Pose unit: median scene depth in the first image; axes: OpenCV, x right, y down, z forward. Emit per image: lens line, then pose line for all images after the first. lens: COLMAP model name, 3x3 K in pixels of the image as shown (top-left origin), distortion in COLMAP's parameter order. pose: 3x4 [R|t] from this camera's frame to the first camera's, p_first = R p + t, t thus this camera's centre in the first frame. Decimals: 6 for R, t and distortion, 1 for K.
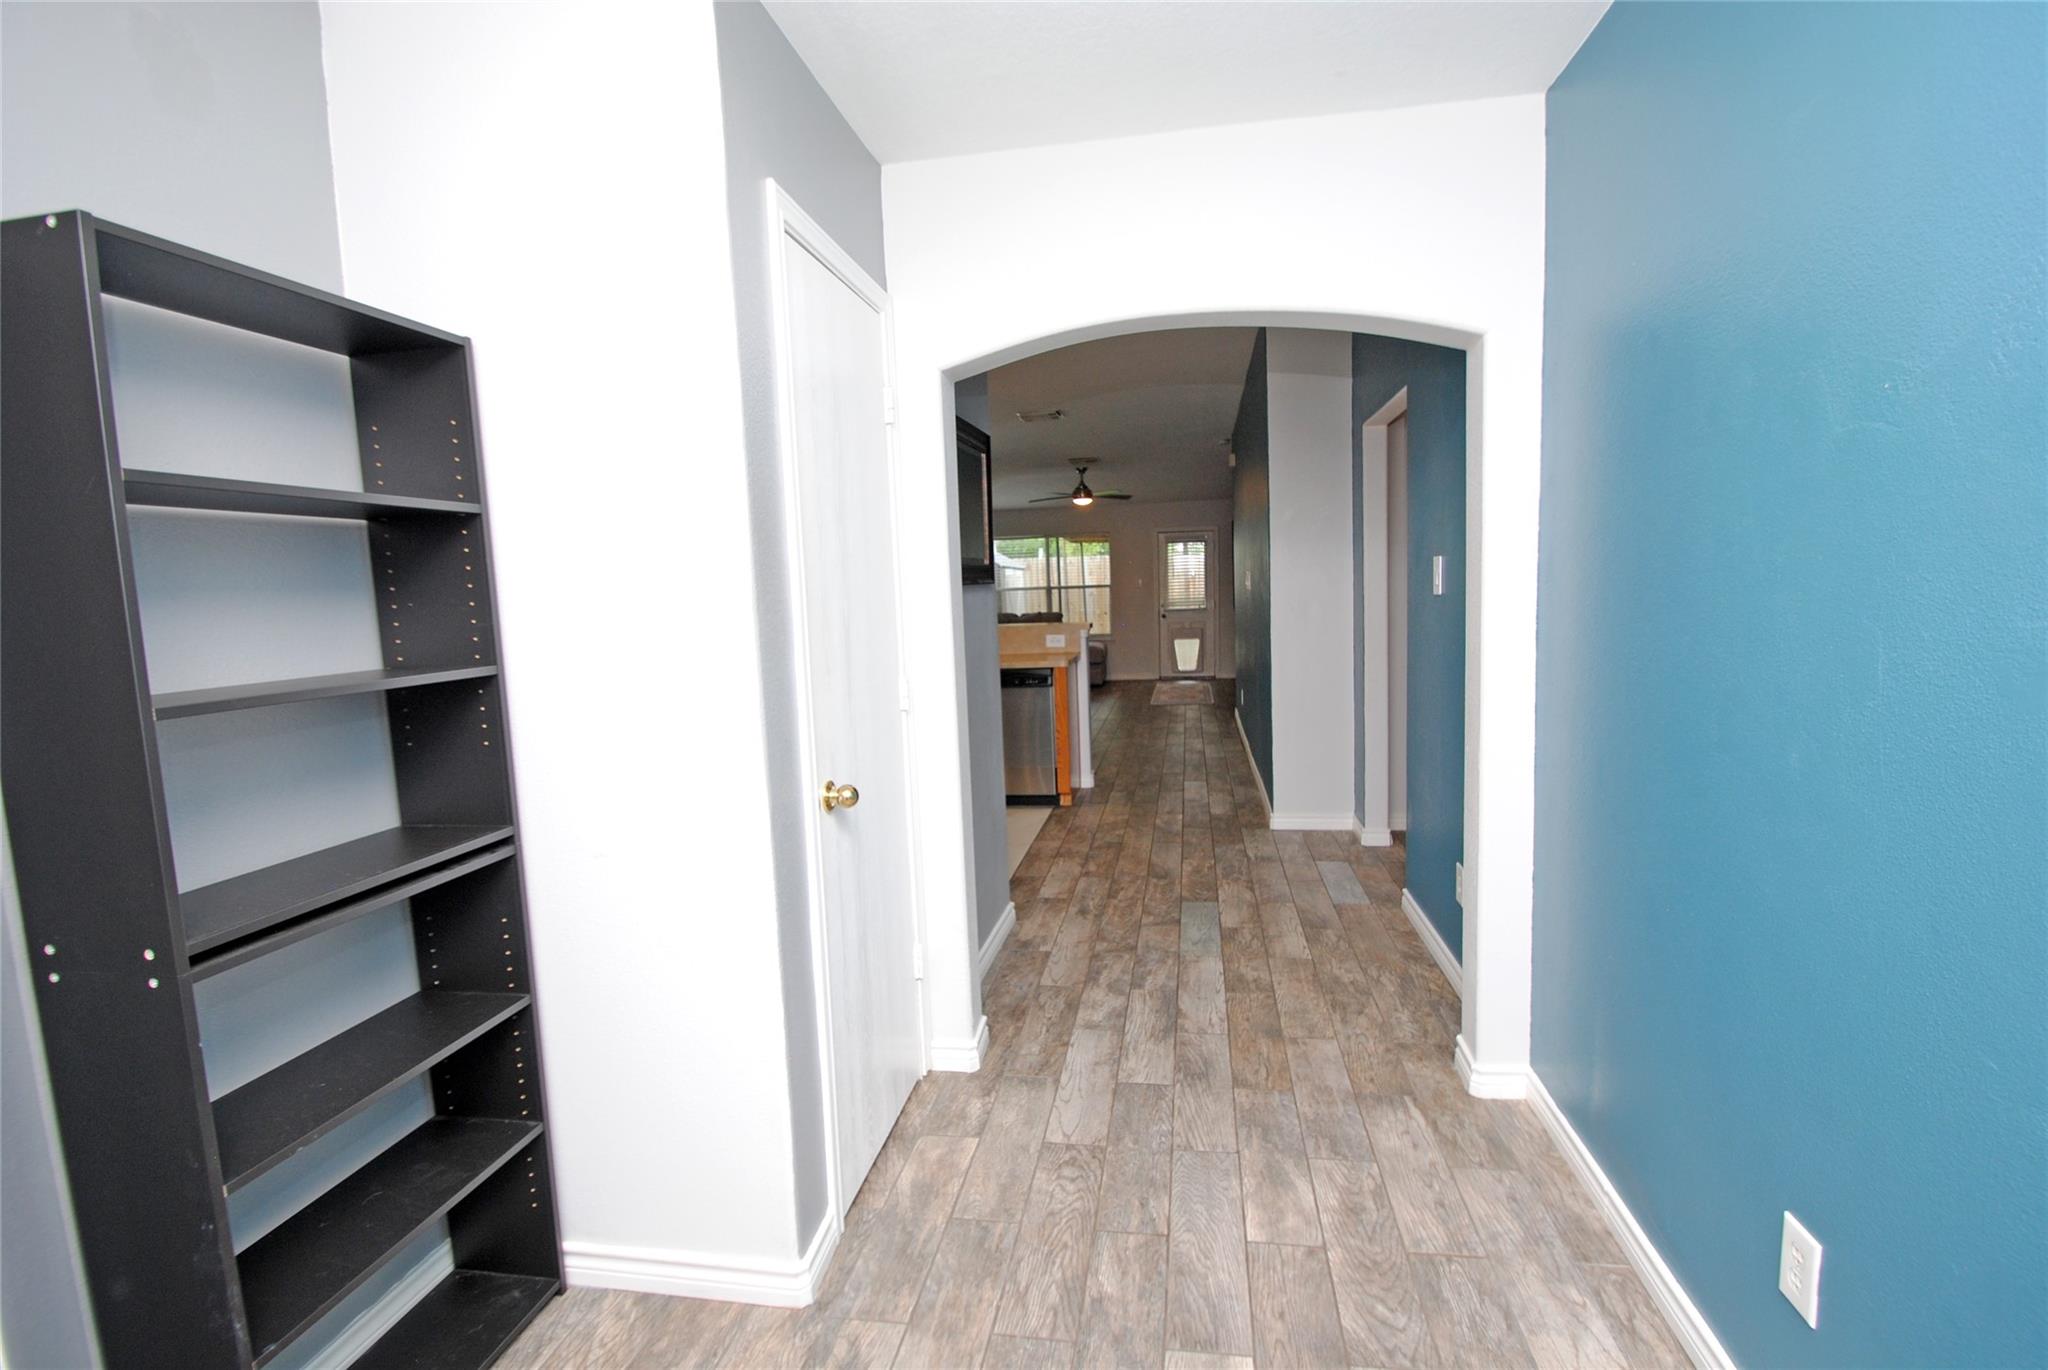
lens RADIAL K [[970.8, 0, 1024.0], [0, 970.8, 685.0], [0, 0, 1]] dist [0.011524, -0.016449]
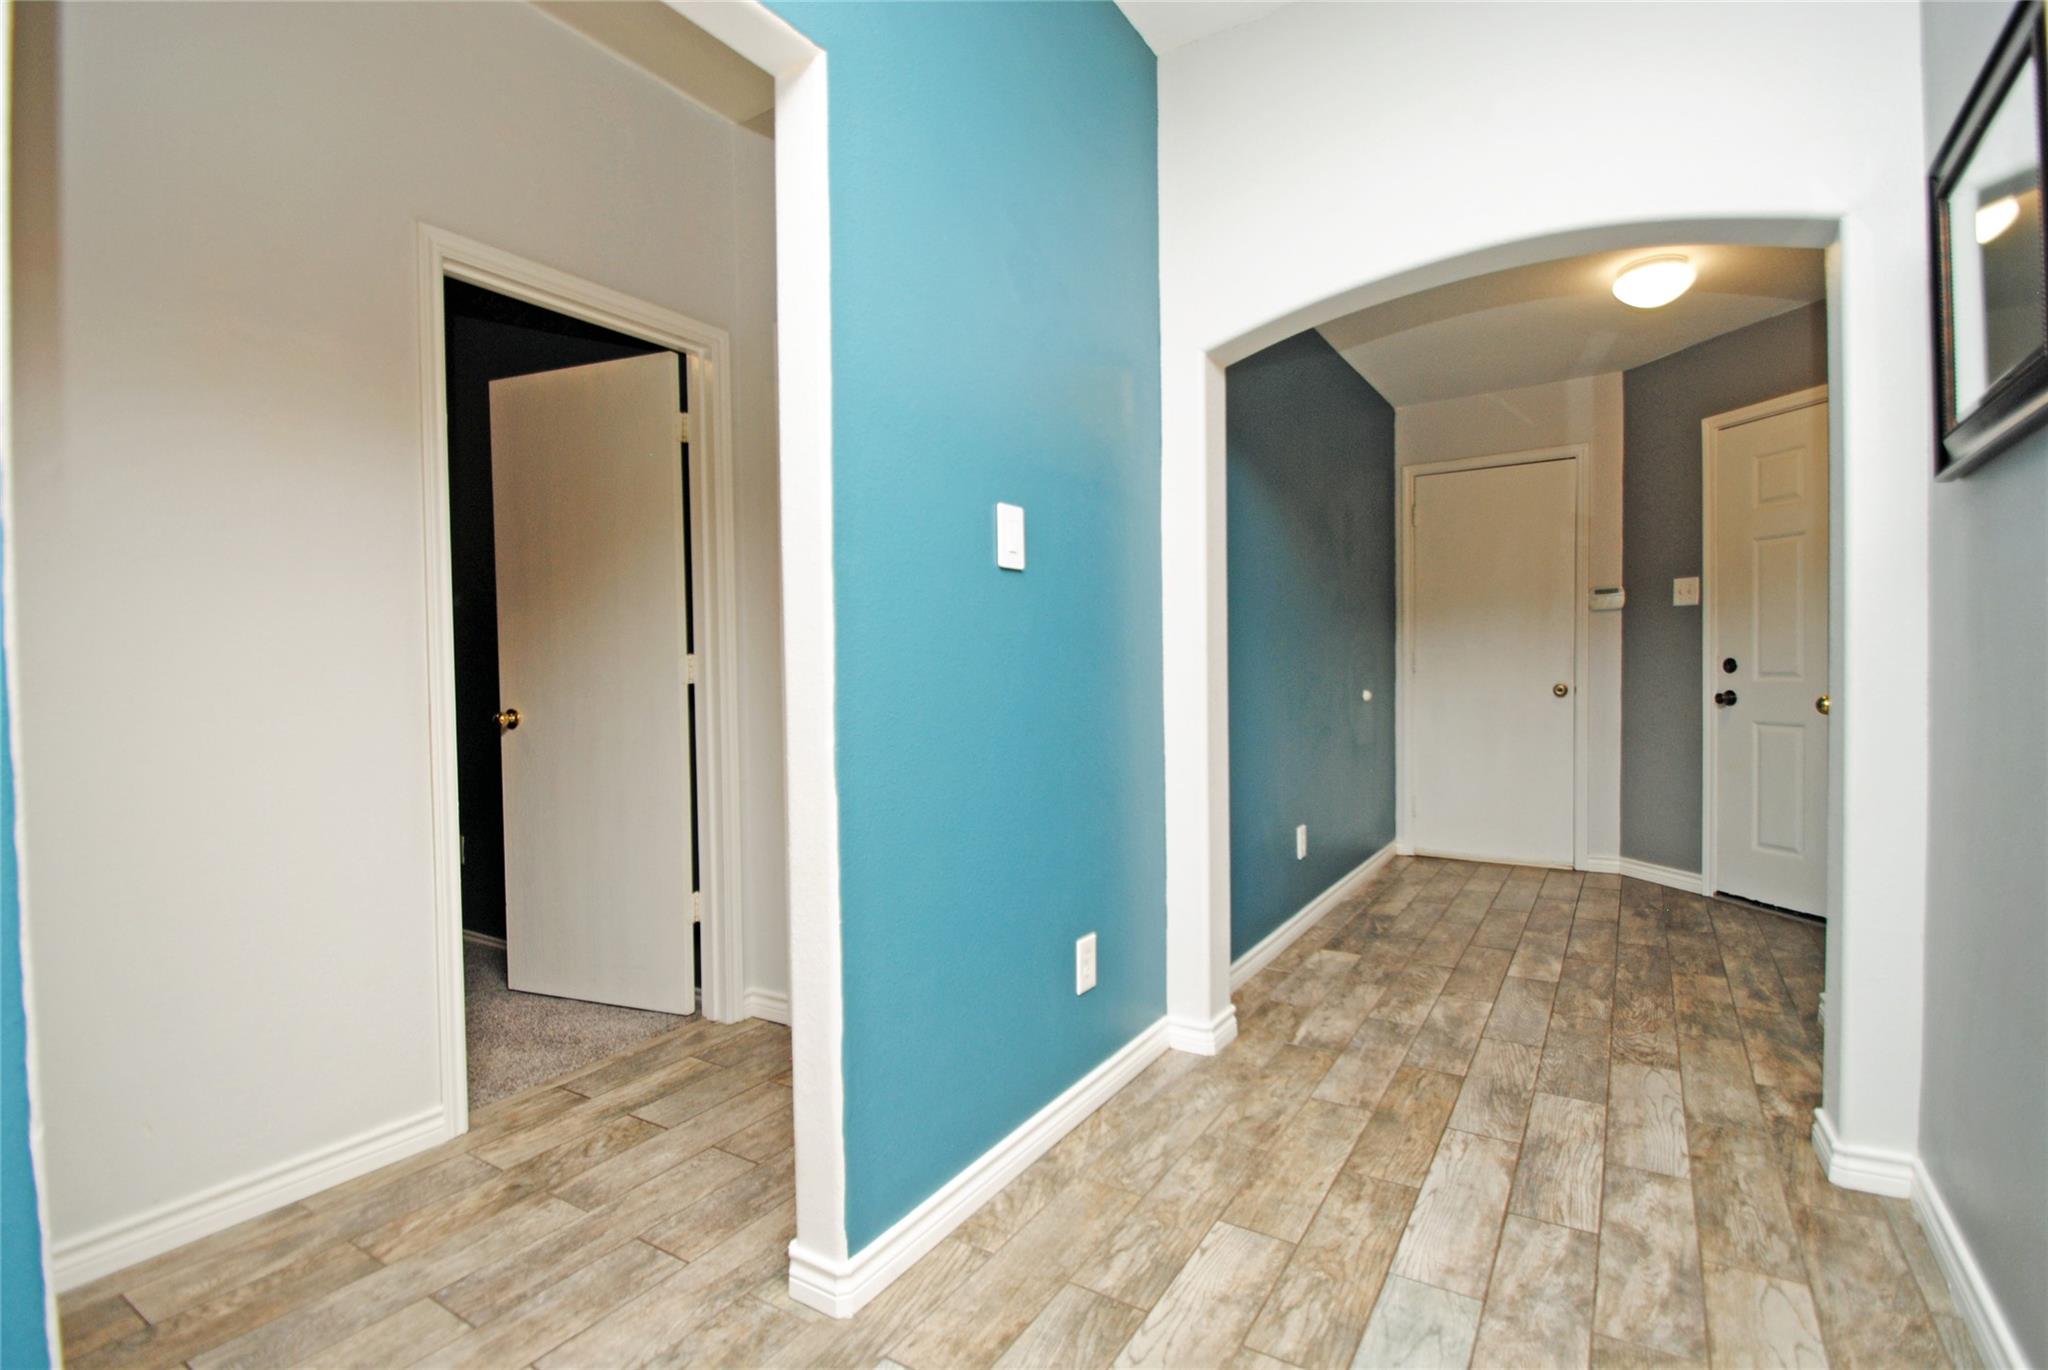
lens RADIAL K [[970.8, 0, 1024.0], [0, 970.8, 685.0], [0, 0, 1]] dist [0.011524, -0.016449]
pose [[-0.923925, 0.042710, 0.380183, 0.203523], [0.086564, 0.991315, 0.099004, -0.086792], [-0.372652, 0.124382, -0.919597, 1.716340]]
